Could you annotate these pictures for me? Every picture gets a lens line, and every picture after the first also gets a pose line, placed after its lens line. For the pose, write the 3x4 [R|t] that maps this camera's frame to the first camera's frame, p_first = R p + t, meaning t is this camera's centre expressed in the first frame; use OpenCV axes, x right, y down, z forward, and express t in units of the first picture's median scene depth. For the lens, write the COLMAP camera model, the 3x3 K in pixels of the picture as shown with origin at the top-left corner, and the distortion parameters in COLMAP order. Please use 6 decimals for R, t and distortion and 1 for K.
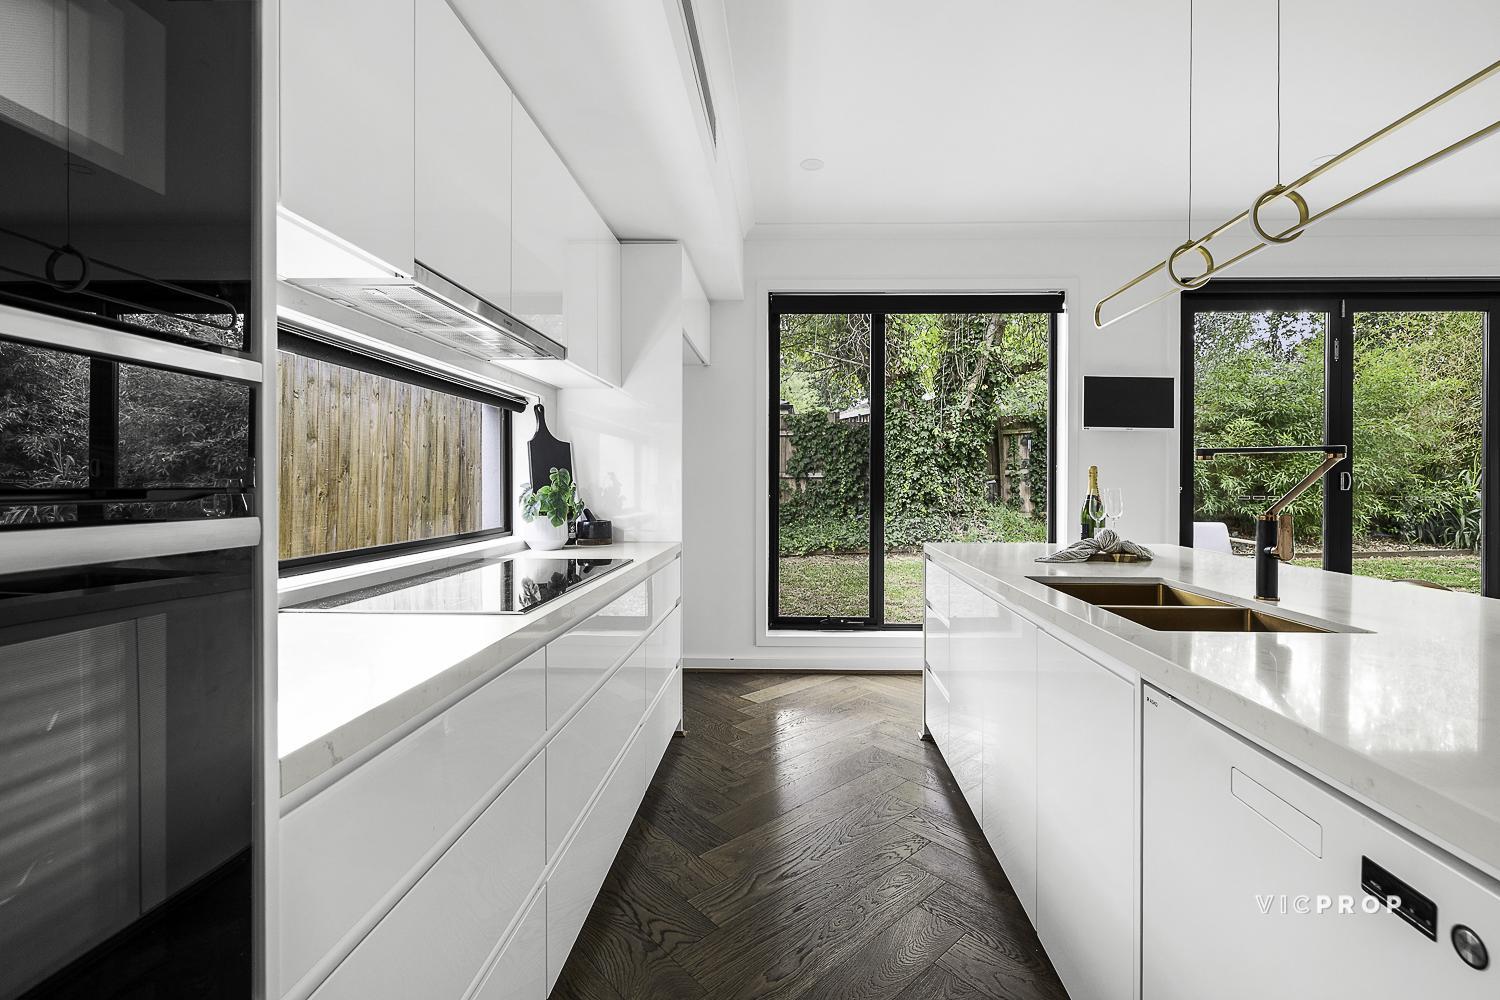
lens RADIAL K [[633.4, 0, 777.9], [0, 633.4, 484.9], [0, 0, 1]] dist [-0.000430, -0.000072]
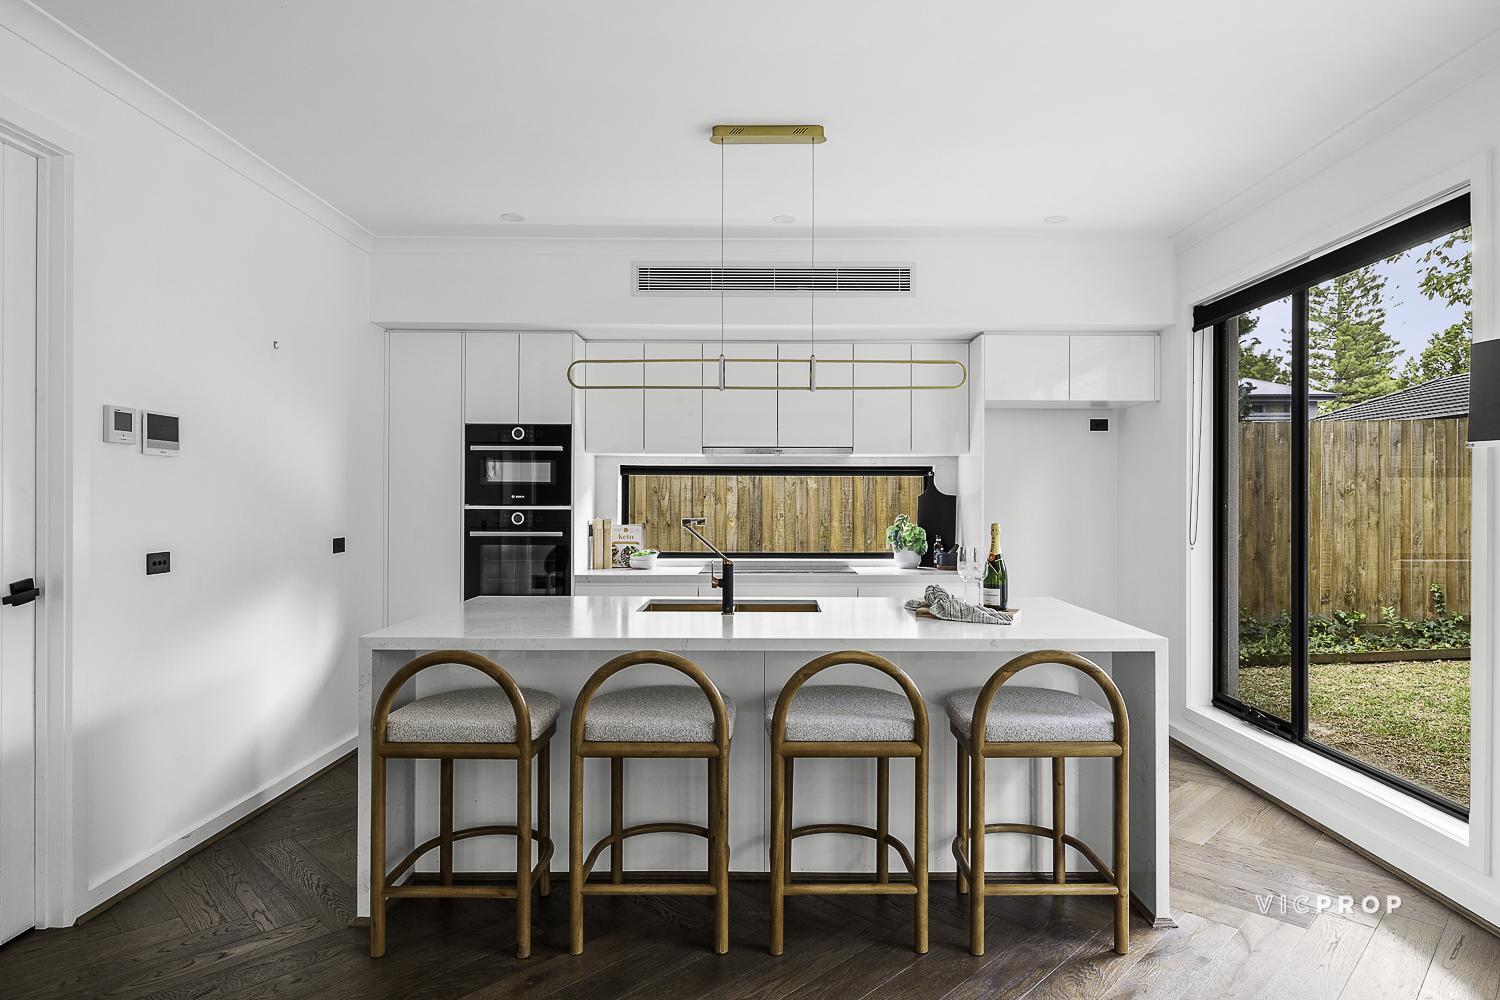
lens RADIAL K [[862.4, 0, 750.0], [0, 862.4, 500.0], [0, 0, 1]] dist [0.002294, -0.021725]
pose [[0.013382, -0.003287, -0.999905, 1.150134], [-0.010190, 0.999942, -0.003424, -0.033696], [0.999859, 0.010235, 0.013348, 0.387350]]
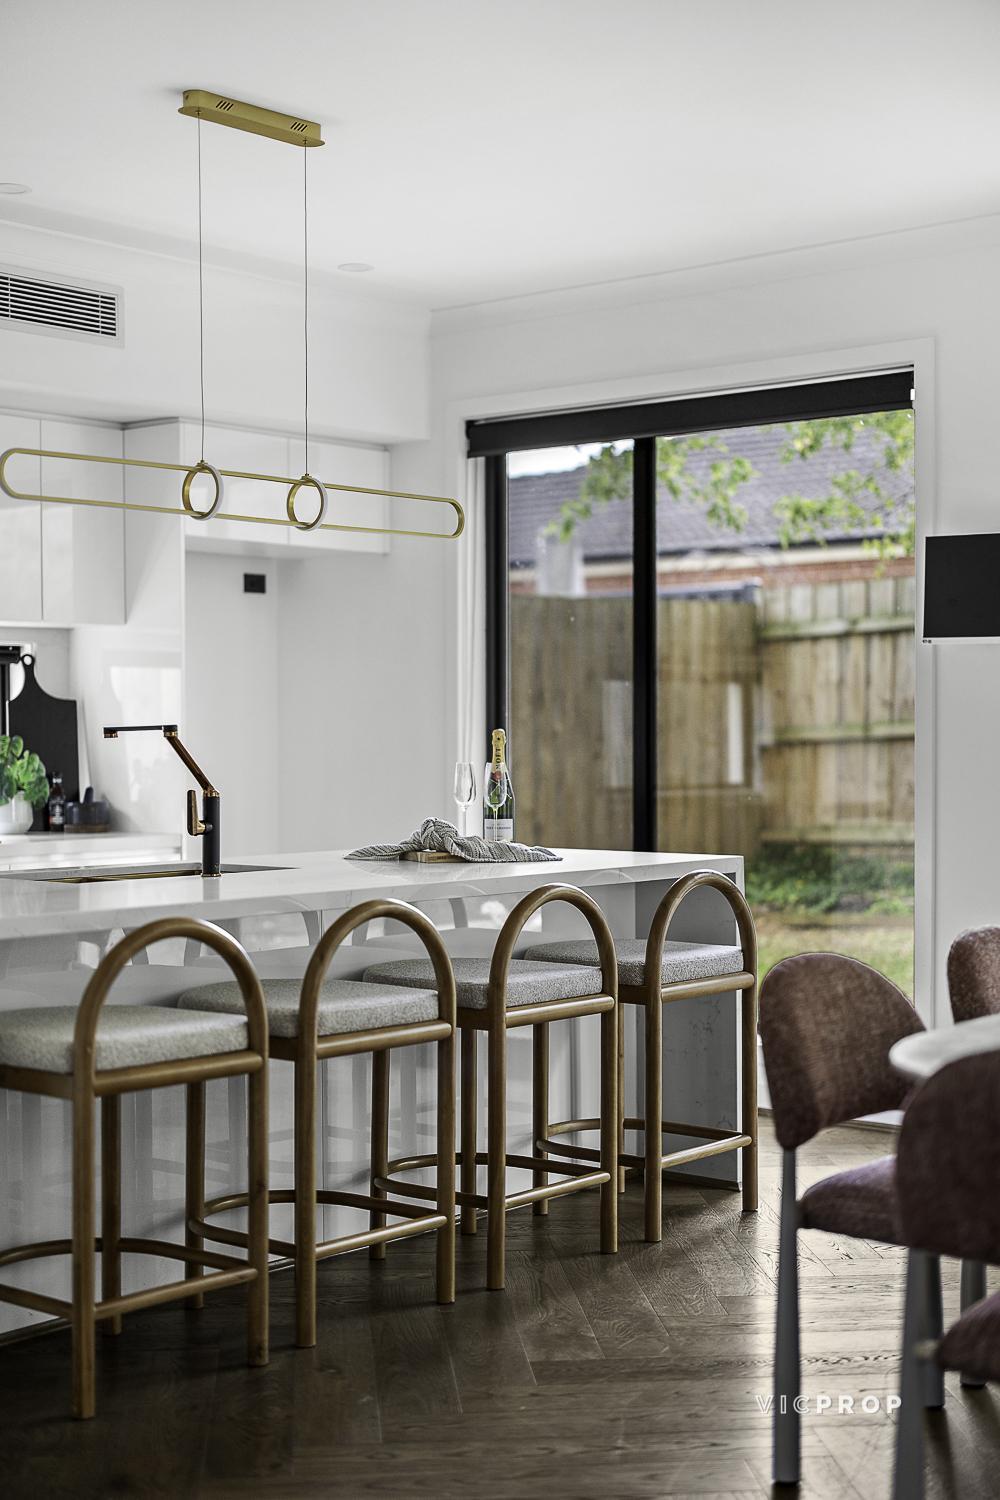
lens RADIAL K [[2238.1, 0, 500.0], [0, 2238.1, 750.0], [0, 0, 1]] dist [0.222607, -0.004860]
pose [[0.774199, -0.001509, -0.632940, 1.321543], [0.002434, 0.999997, 0.000593, -0.005111], [0.632937, -0.002000, 0.774200, -0.579489]]
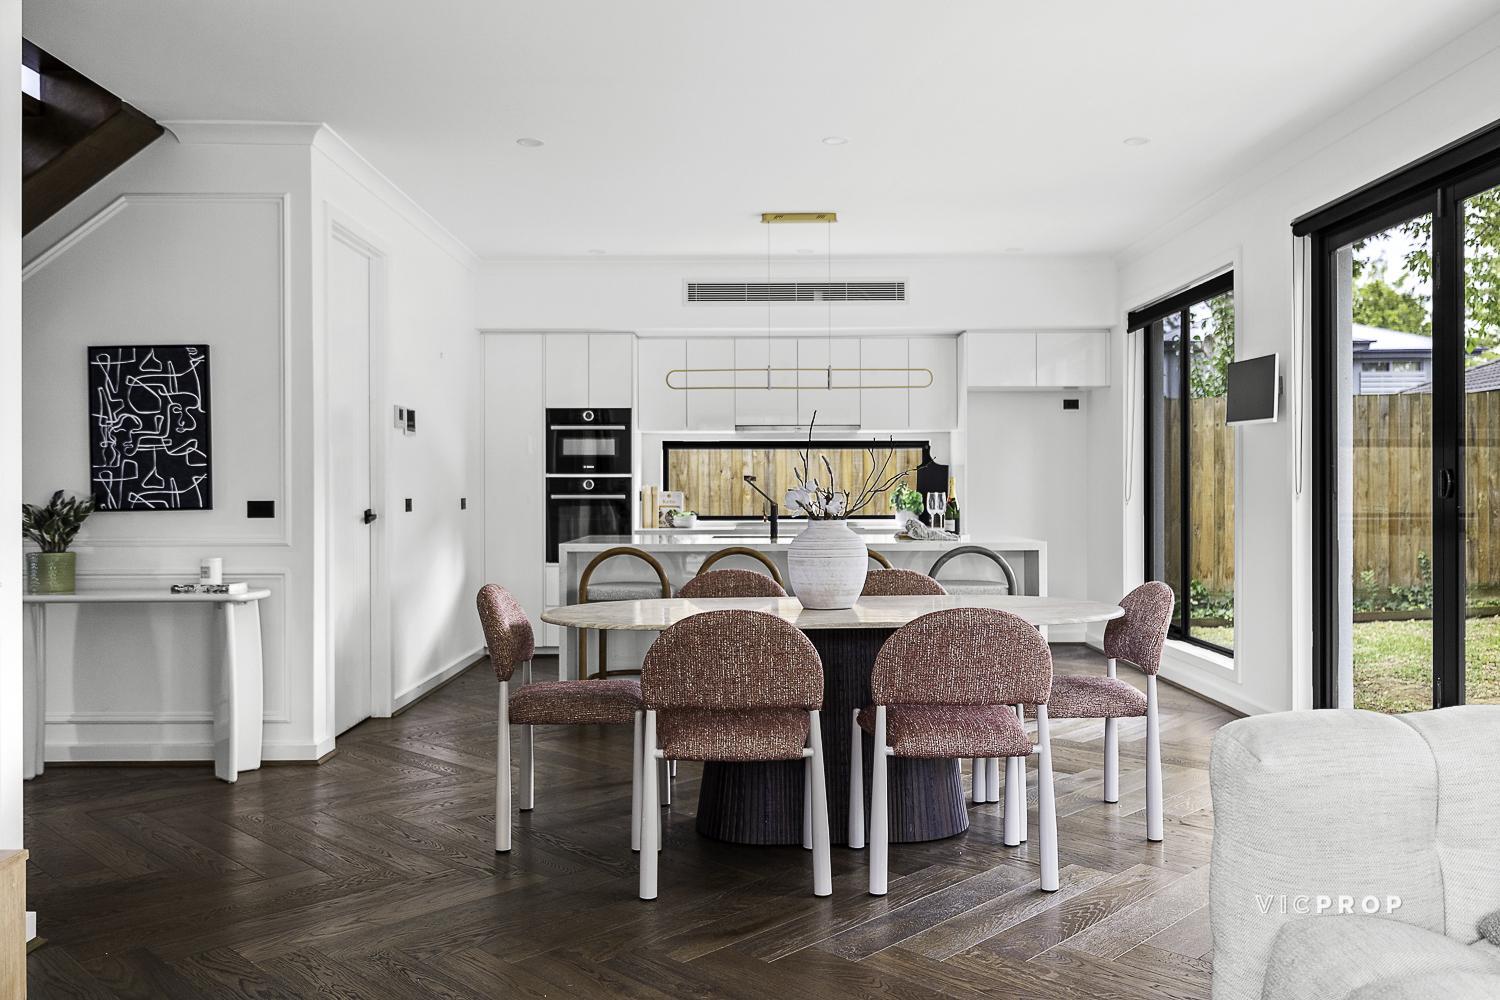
lens RADIAL K [[1219.6, 0, 719.2], [0, 1219.6, 496.1], [0, 0, 1]] dist [-0.011245, -0.003905]
pose [[0.008389, -0.000228, -0.999965, 2.079832], [-0.004396, 0.999990, -0.000265, 0.012524], [0.999955, 0.004398, 0.008388, 0.283475]]
